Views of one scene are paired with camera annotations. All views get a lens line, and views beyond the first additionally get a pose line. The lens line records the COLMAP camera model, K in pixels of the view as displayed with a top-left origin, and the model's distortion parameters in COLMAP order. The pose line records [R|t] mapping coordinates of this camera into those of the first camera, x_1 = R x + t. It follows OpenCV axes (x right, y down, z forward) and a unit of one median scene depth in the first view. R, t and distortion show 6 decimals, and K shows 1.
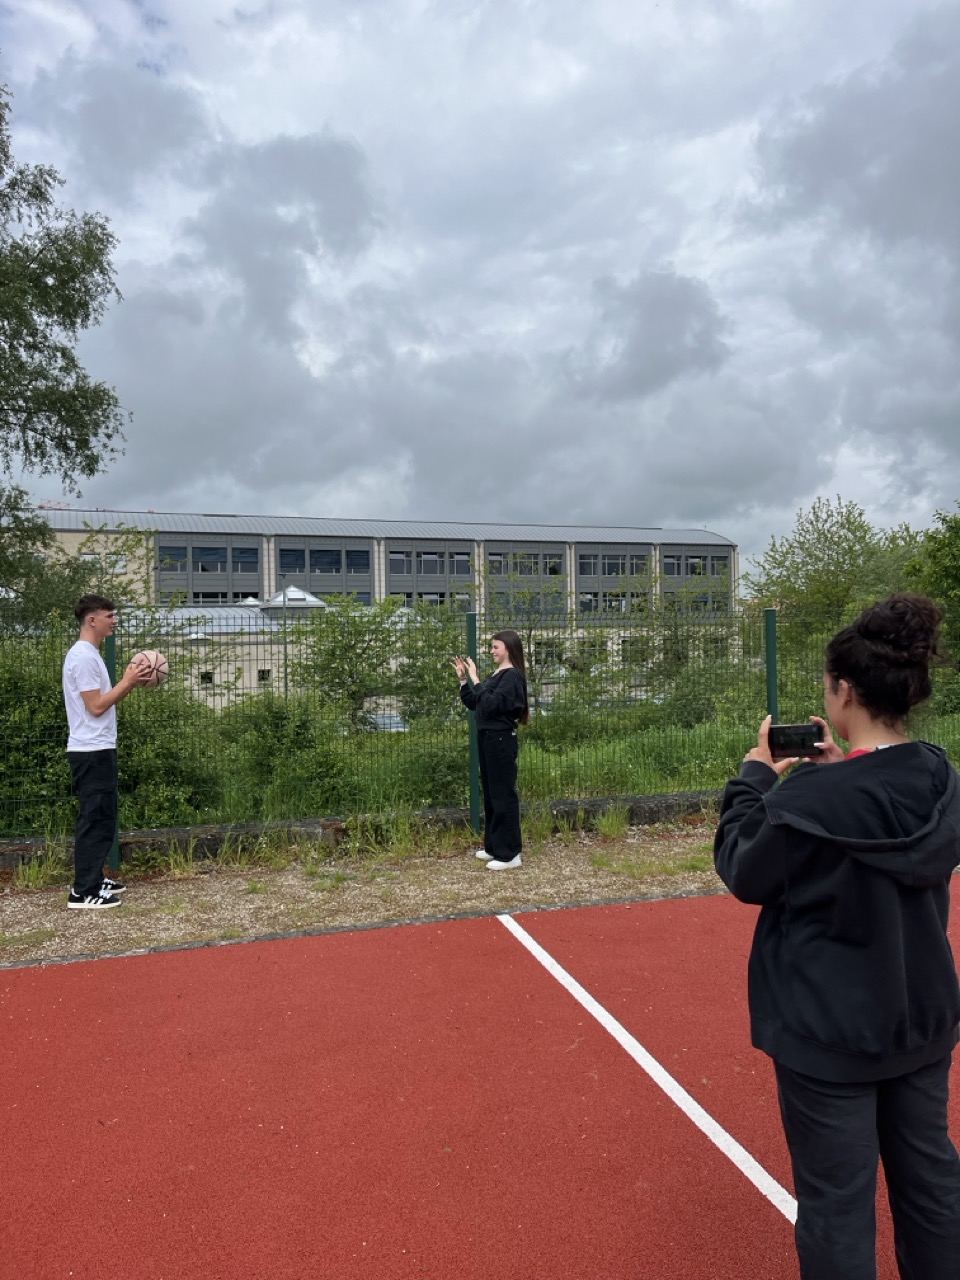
lens RADIAL K [[1001.5, 0, 497.1], [0, 1001.5, 642.7], [0, 0, 1]] dist [0.132599, -0.155732]
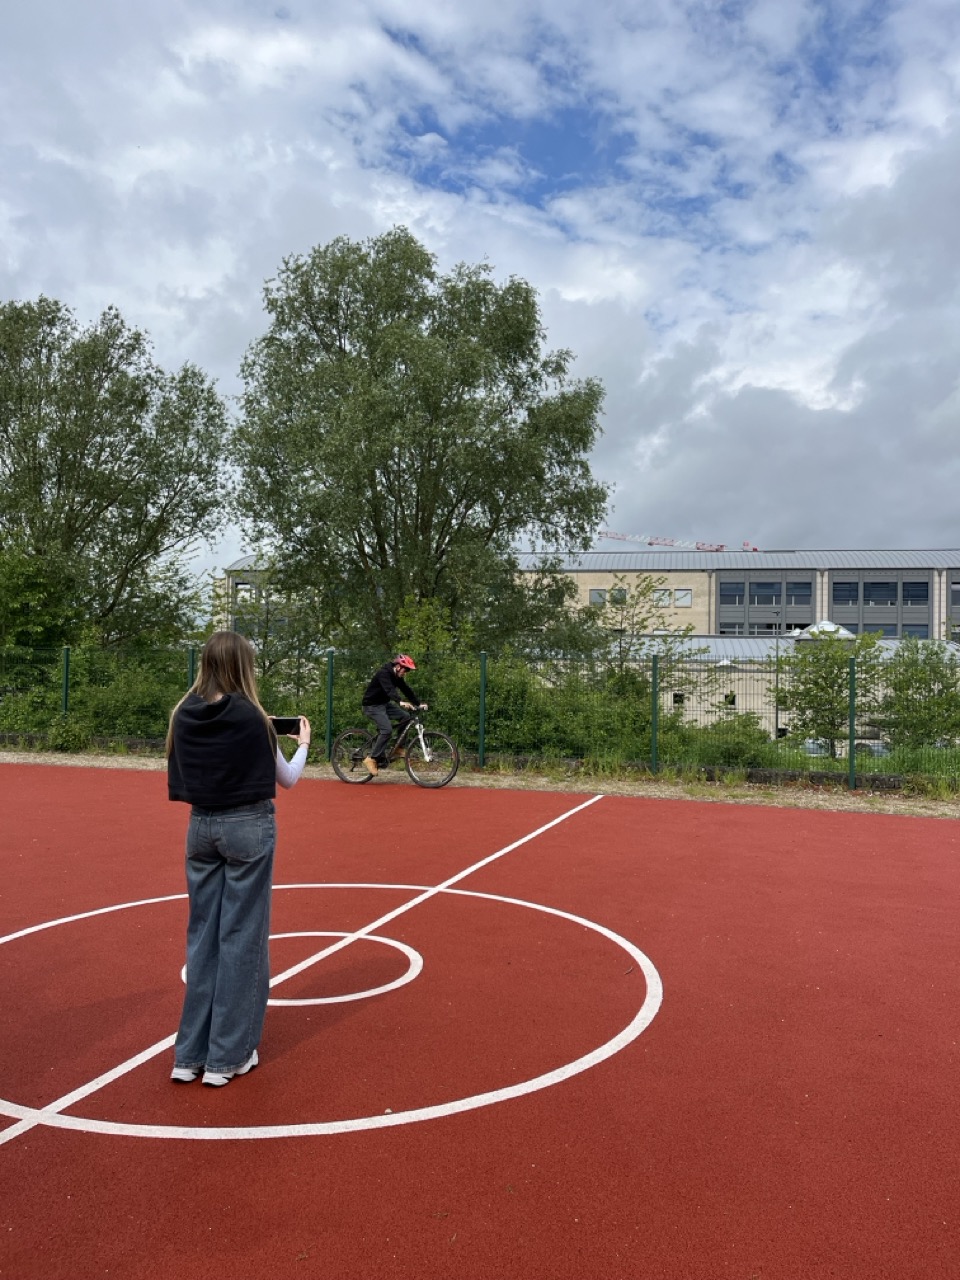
lens RADIAL K [[1012.9, 0, 514.0], [0, 1012.9, 619.2], [0, 0, 1]] dist [-0.002642, -0.001231]
pose [[0.849927, 0.007655, -0.526846, 0.167337], [-0.034659, 0.998541, -0.041404, -0.001588], [0.525760, 0.053450, 0.848952, -0.167433]]
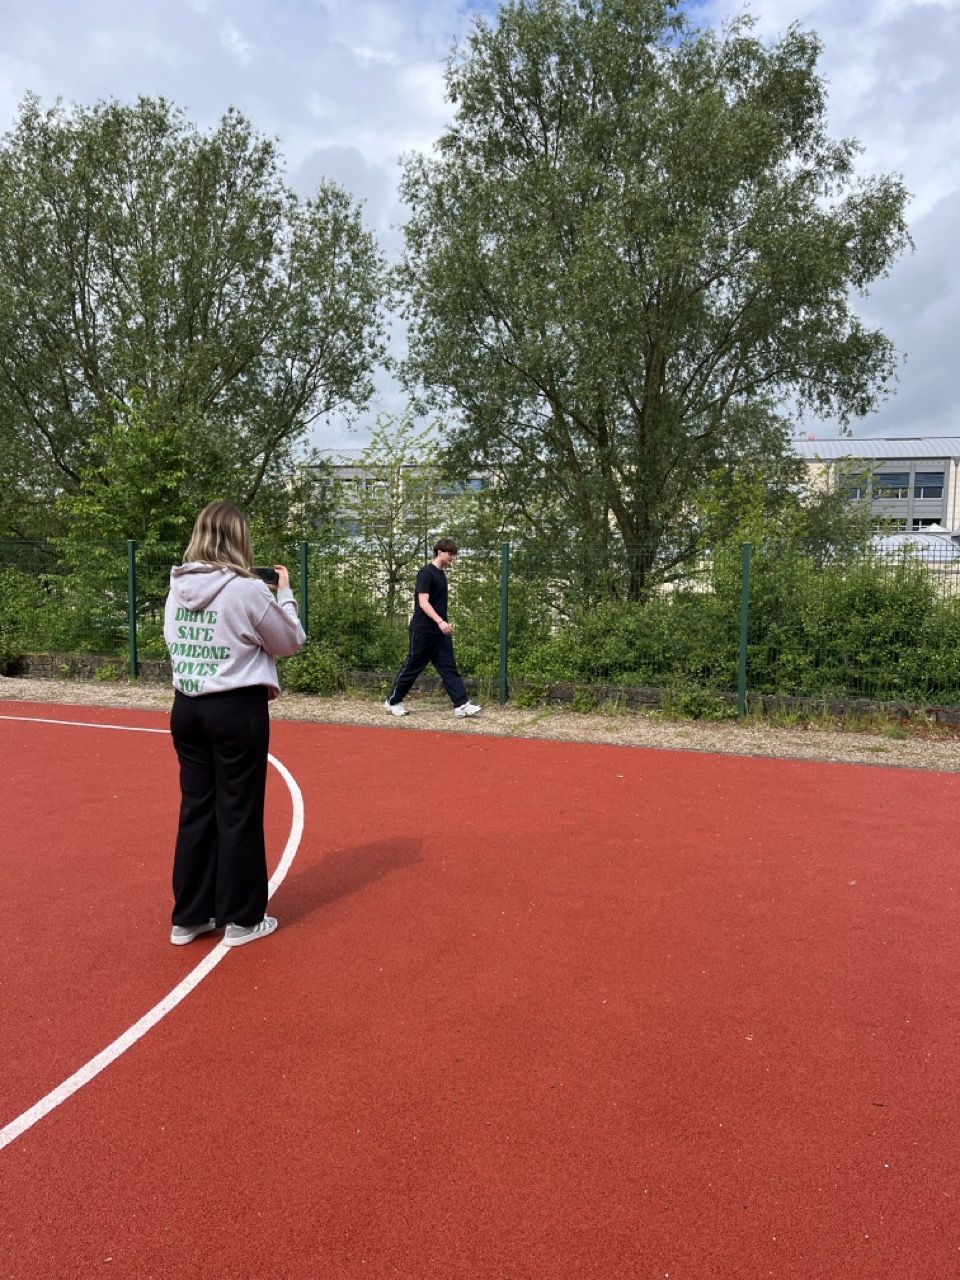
lens RADIAL K [[1001.5, 0, 497.1], [0, 1001.5, 642.7], [0, 0, 1]] dist [0.132599, -0.155732]
pose [[0.813203, 0.074730, -0.577163, -0.035909], [-0.033329, 0.996074, 0.082011, 0.003661], [0.581025, -0.047455, 0.812501, -0.094897]]
